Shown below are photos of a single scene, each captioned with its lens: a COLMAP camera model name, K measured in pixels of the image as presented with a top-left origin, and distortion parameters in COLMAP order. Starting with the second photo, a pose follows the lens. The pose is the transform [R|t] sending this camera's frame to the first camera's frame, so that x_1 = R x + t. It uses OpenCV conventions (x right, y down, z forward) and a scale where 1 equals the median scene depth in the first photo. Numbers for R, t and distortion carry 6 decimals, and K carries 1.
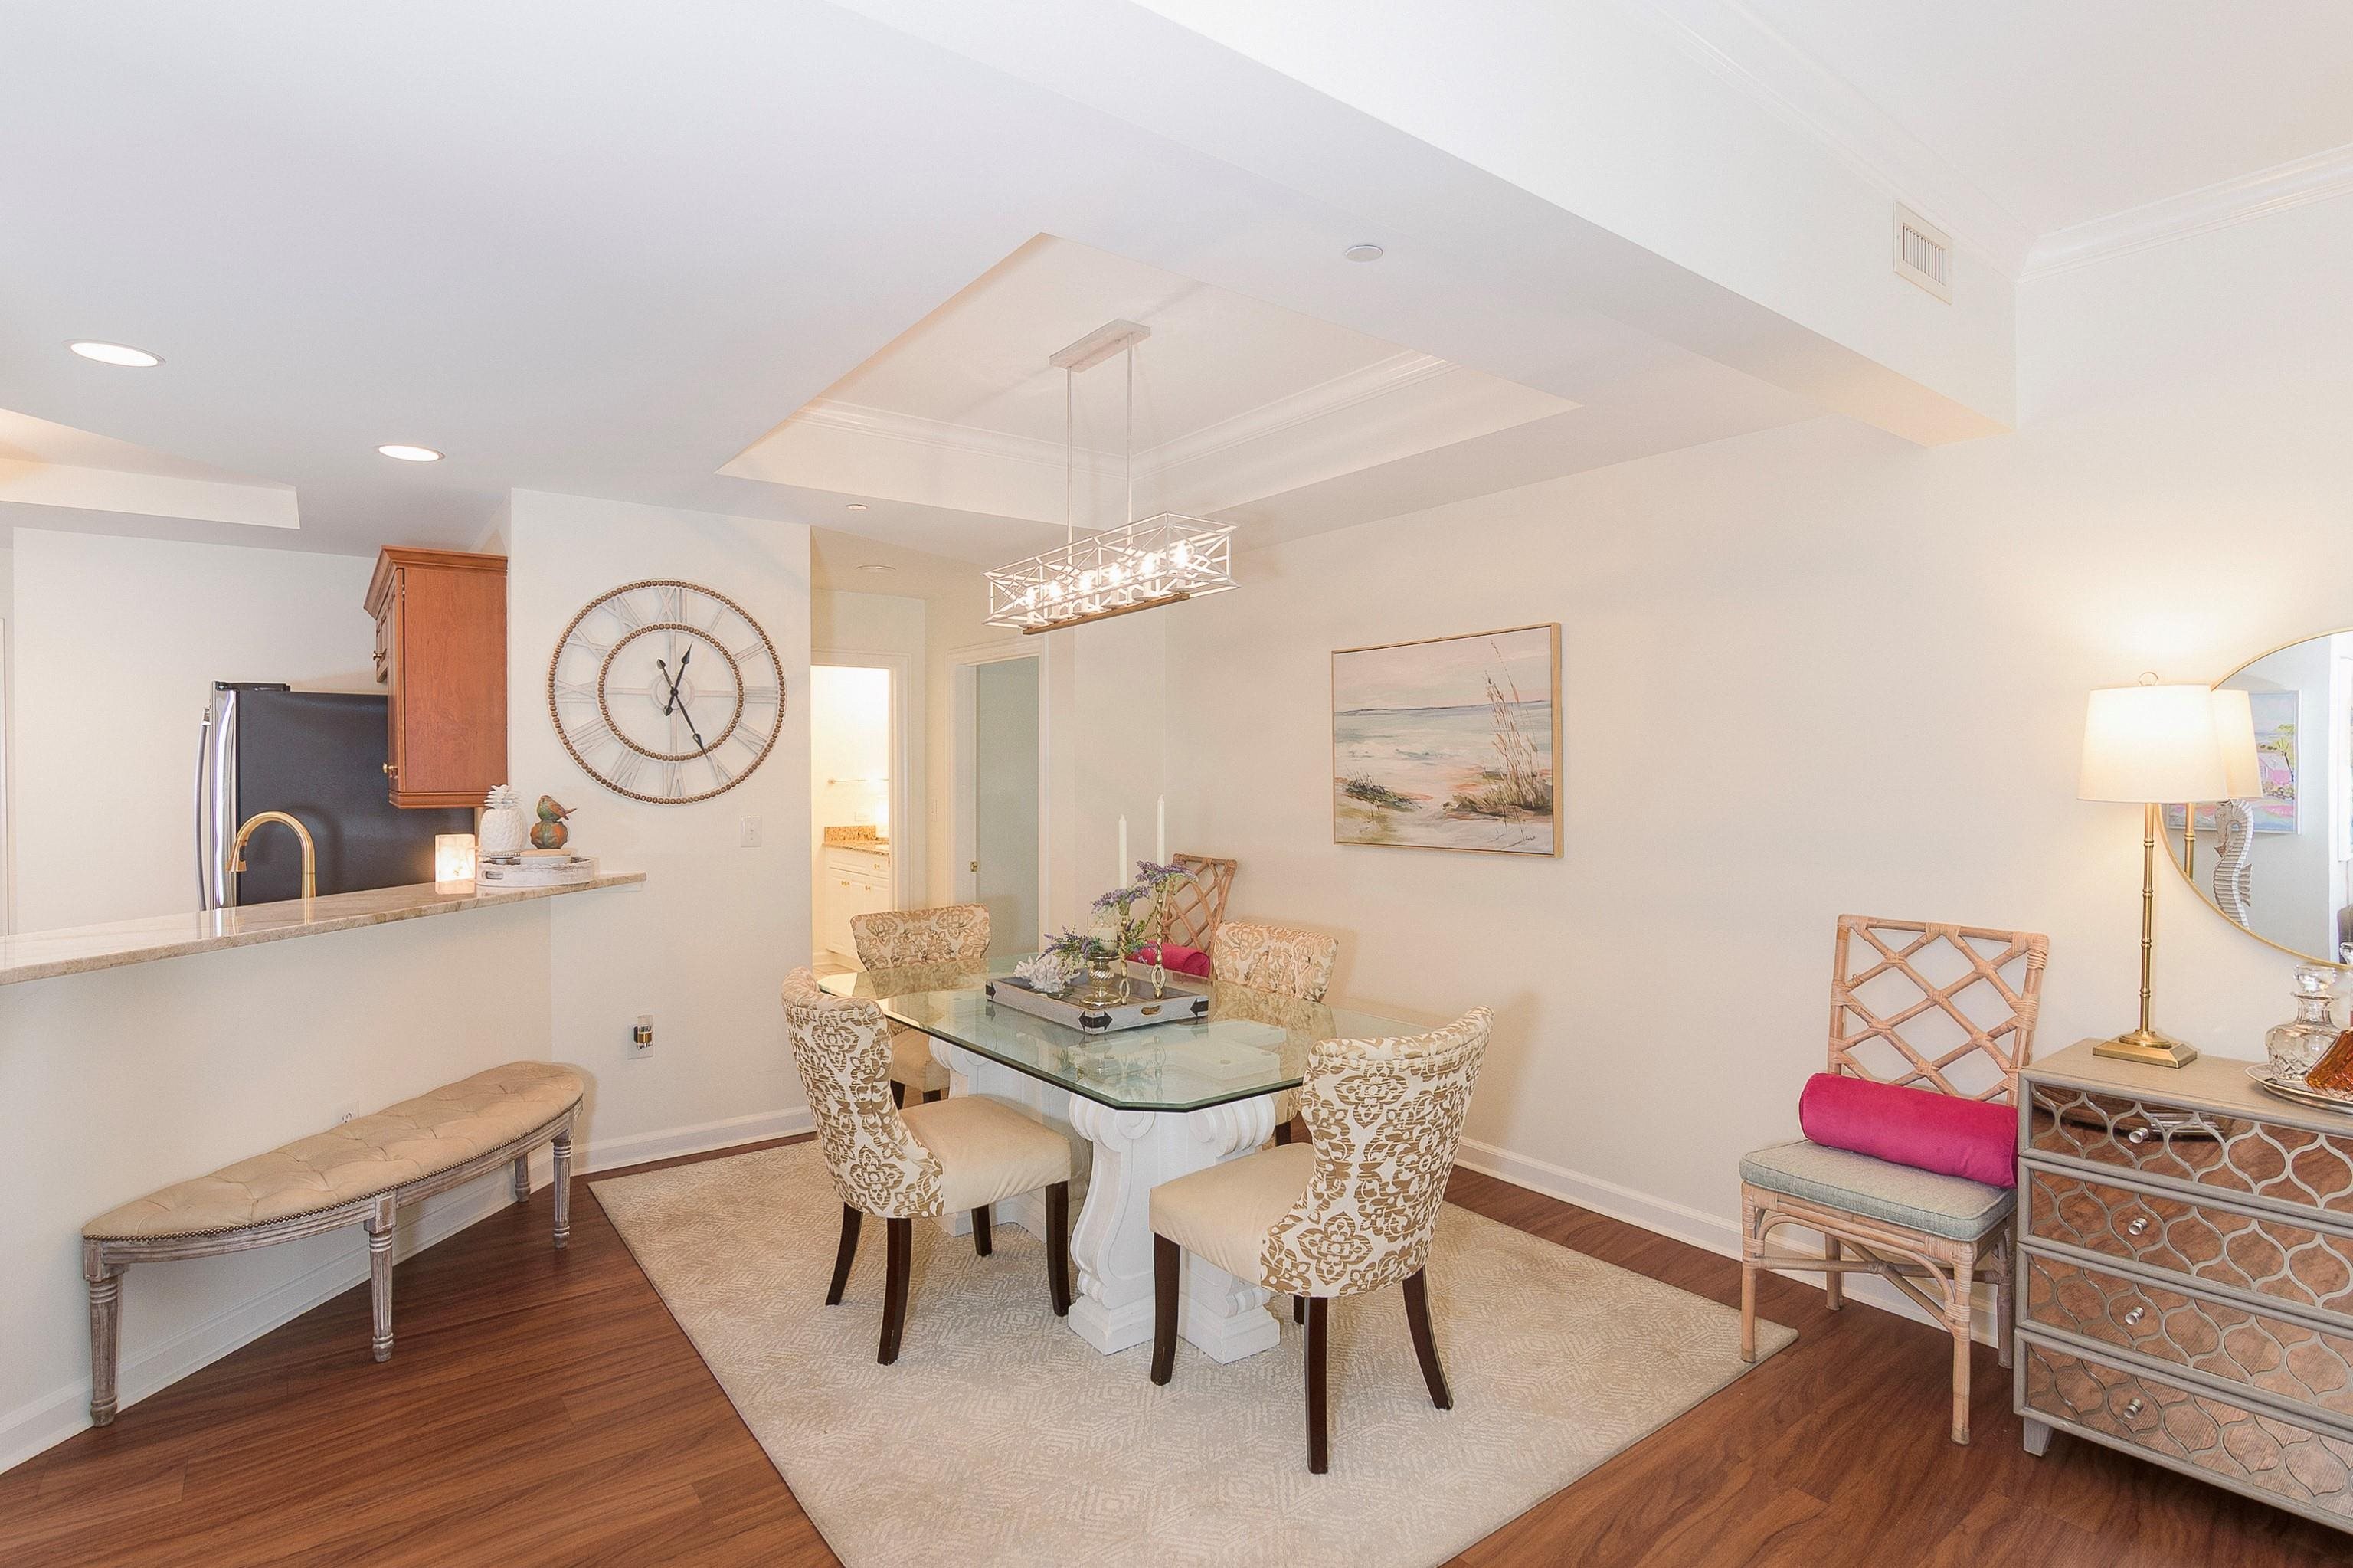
lens RADIAL K [[1146.7, 0, 1176.0], [0, 1146.7, 785.1], [0, 0, 1]] dist [-0.002203, -0.001470]
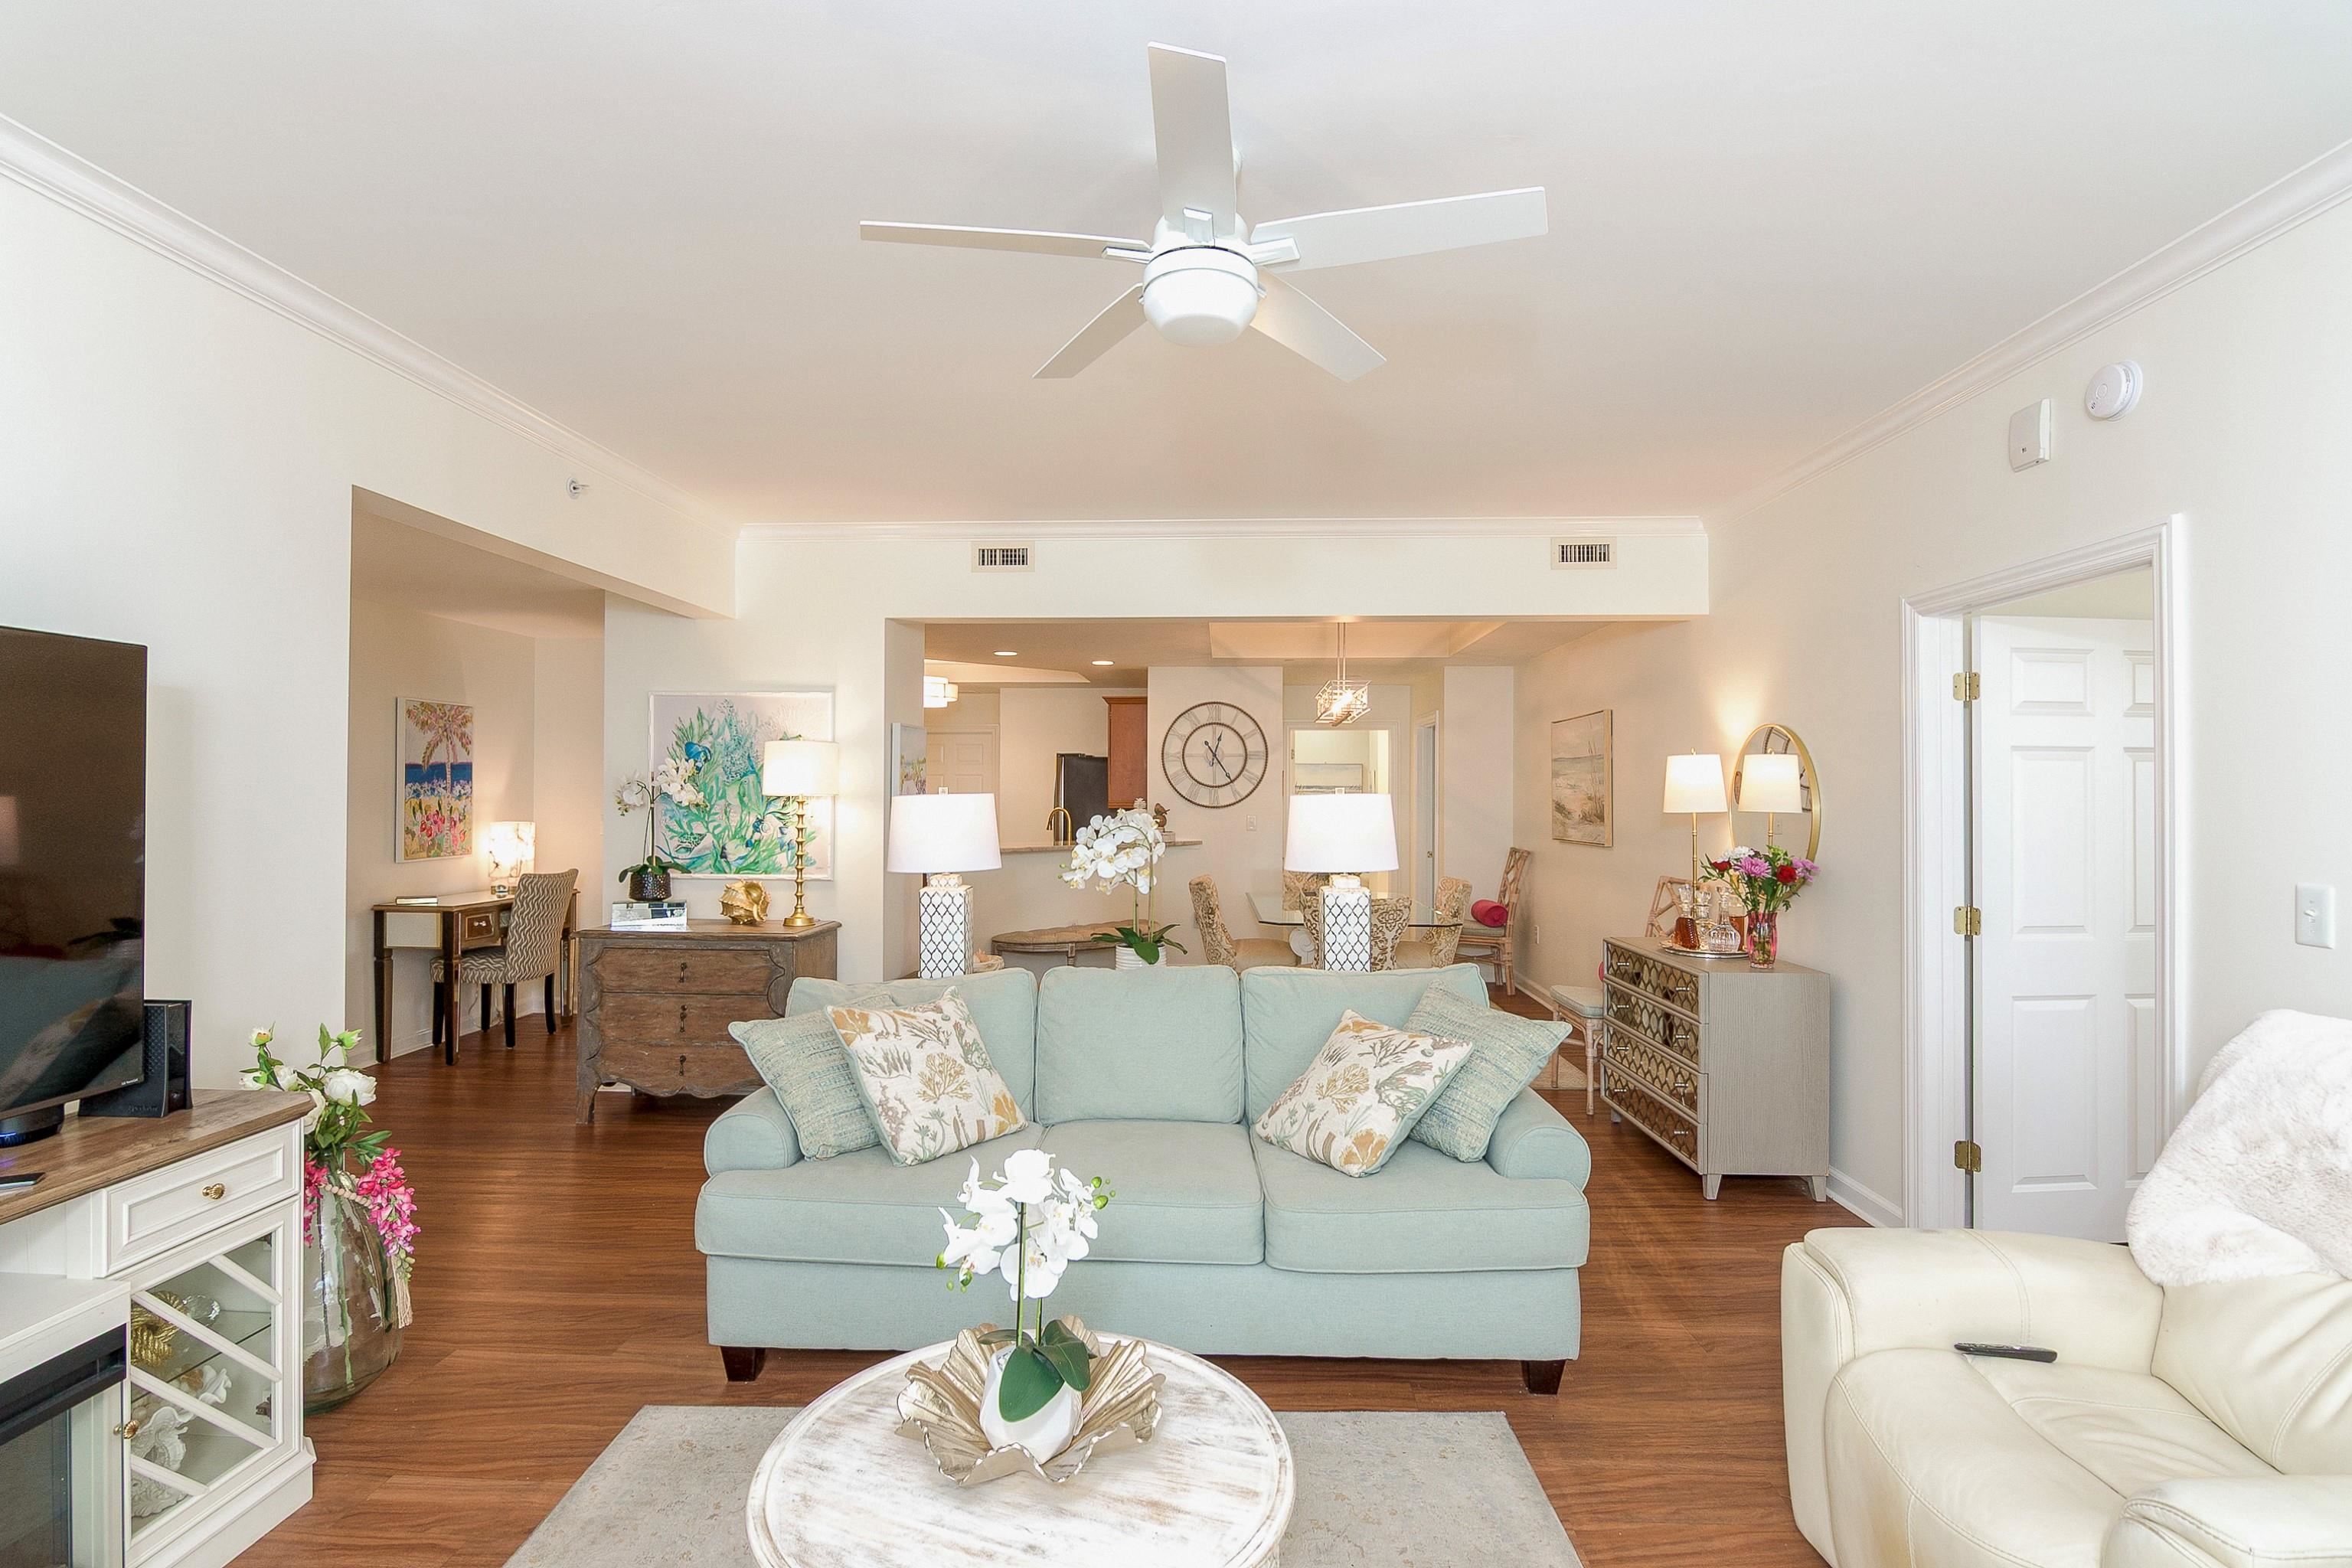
lens RADIAL K [[1146.1, 0, 1177.0], [0, 1146.1, 786.9], [0, 0, 1]] dist [-0.002203, -0.001470]
pose [[0.777744, 0.003402, -0.628572, 0.820837], [-0.013137, 0.999855, -0.010842, 0.000581], [0.628444, 0.016690, 0.777676, -0.664189]]
